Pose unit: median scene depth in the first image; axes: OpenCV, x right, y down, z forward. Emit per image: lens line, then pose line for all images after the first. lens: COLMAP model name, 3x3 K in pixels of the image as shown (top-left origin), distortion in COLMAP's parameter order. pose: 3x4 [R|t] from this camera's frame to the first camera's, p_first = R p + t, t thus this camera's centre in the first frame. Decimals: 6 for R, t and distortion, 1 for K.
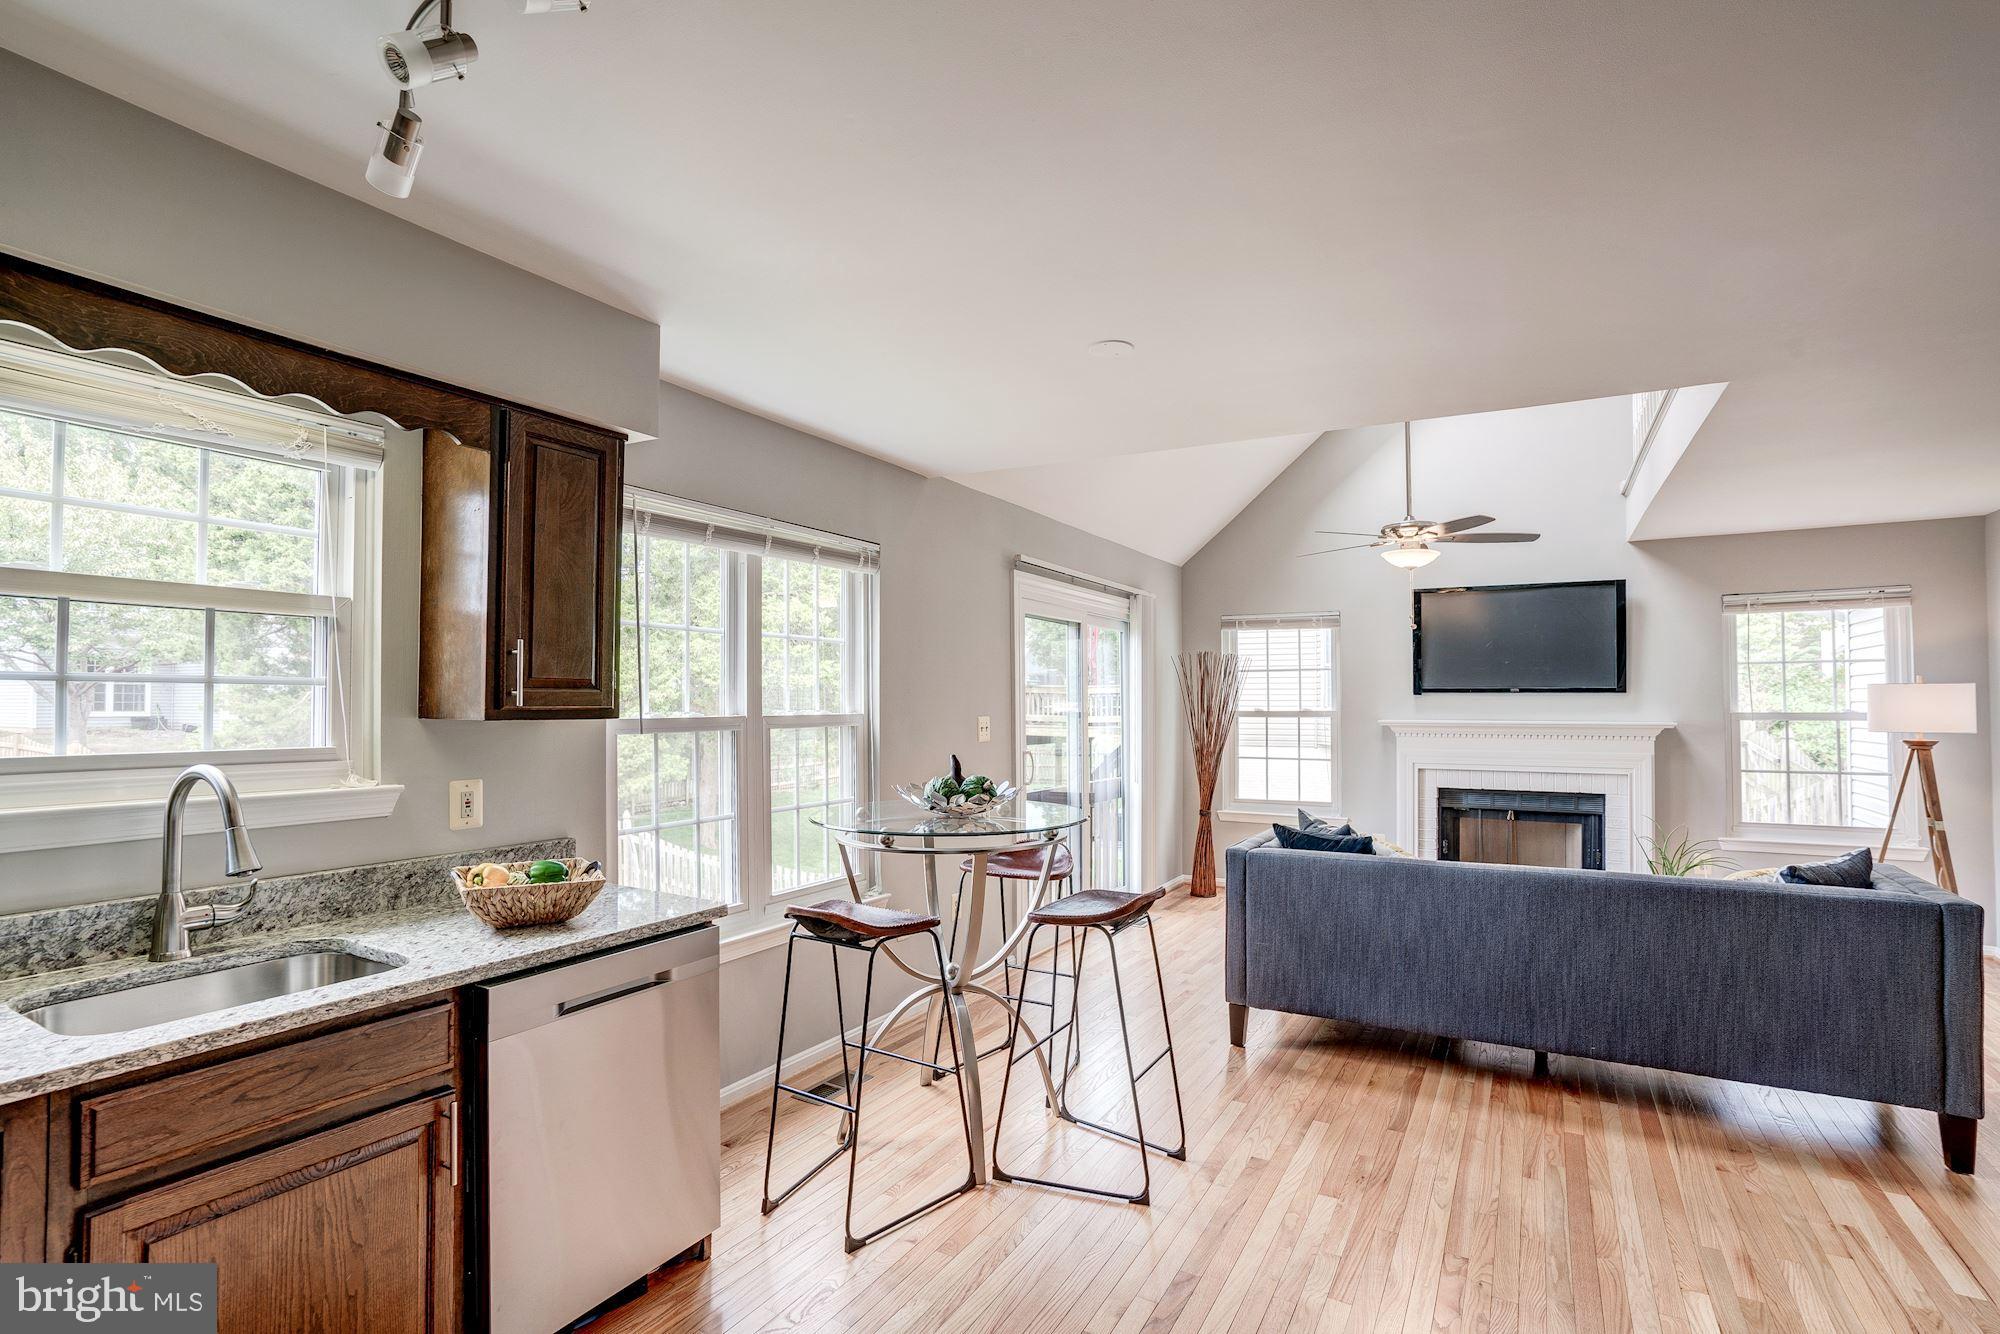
lens RADIAL K [[949.6, 0, 994.0], [0, 949.6, 678.9], [0, 0, 1]] dist [-0.051474, 0.022667]
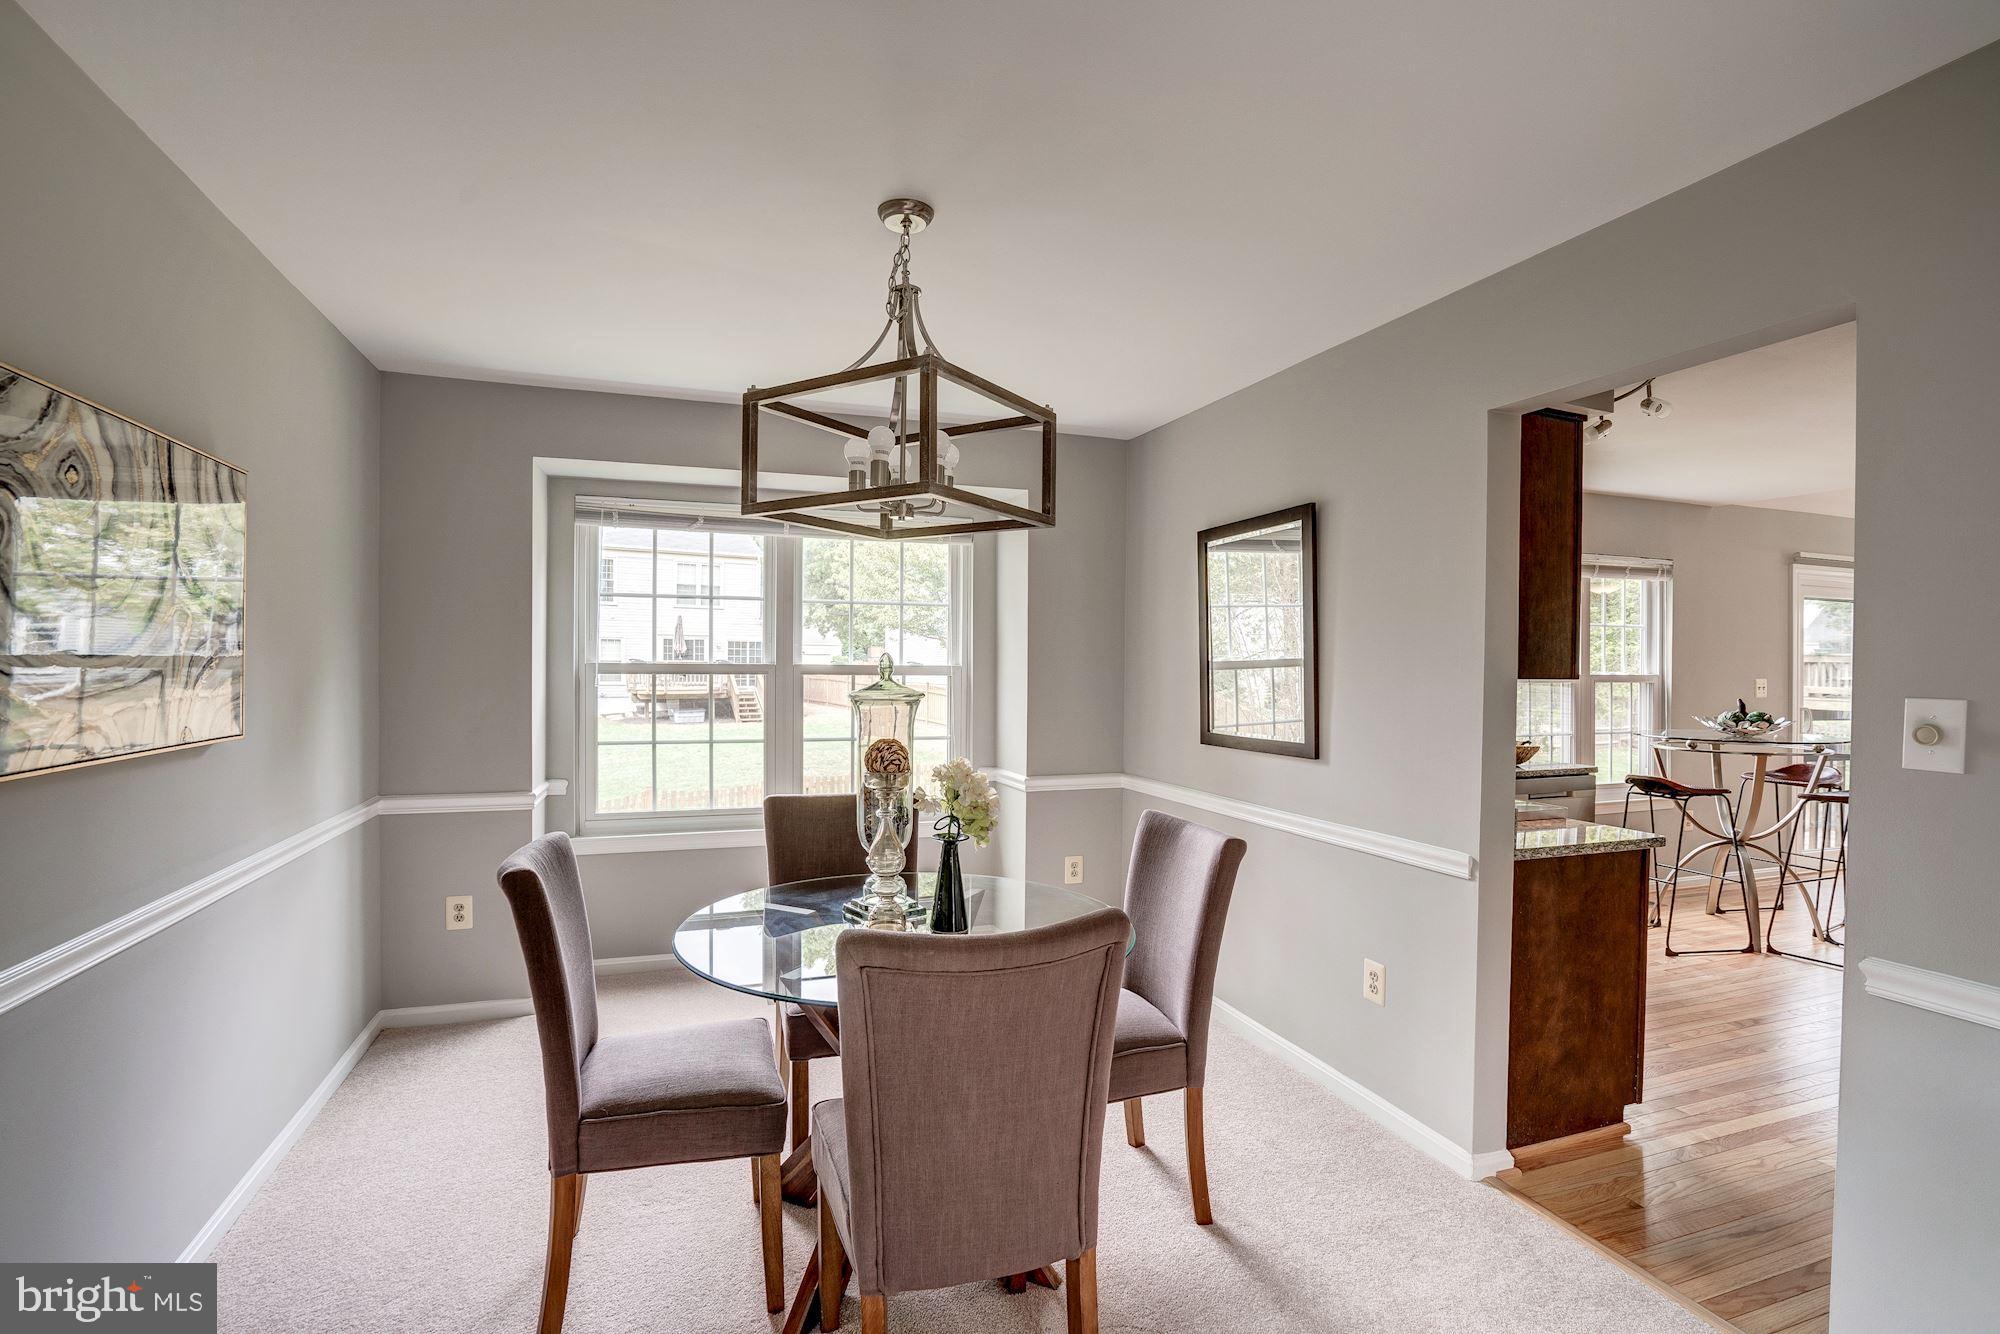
lens RADIAL K [[940.8, 0, 979.4], [0, 940.8, 677.6], [0, 0, 1]] dist [-0.004785, -0.000307]
pose [[0.766698, 0.013025, -0.641876, -0.010586], [0.006841, 0.999572, 0.028455, -0.009968], [0.641972, -0.026207, 0.766280, -1.011554]]
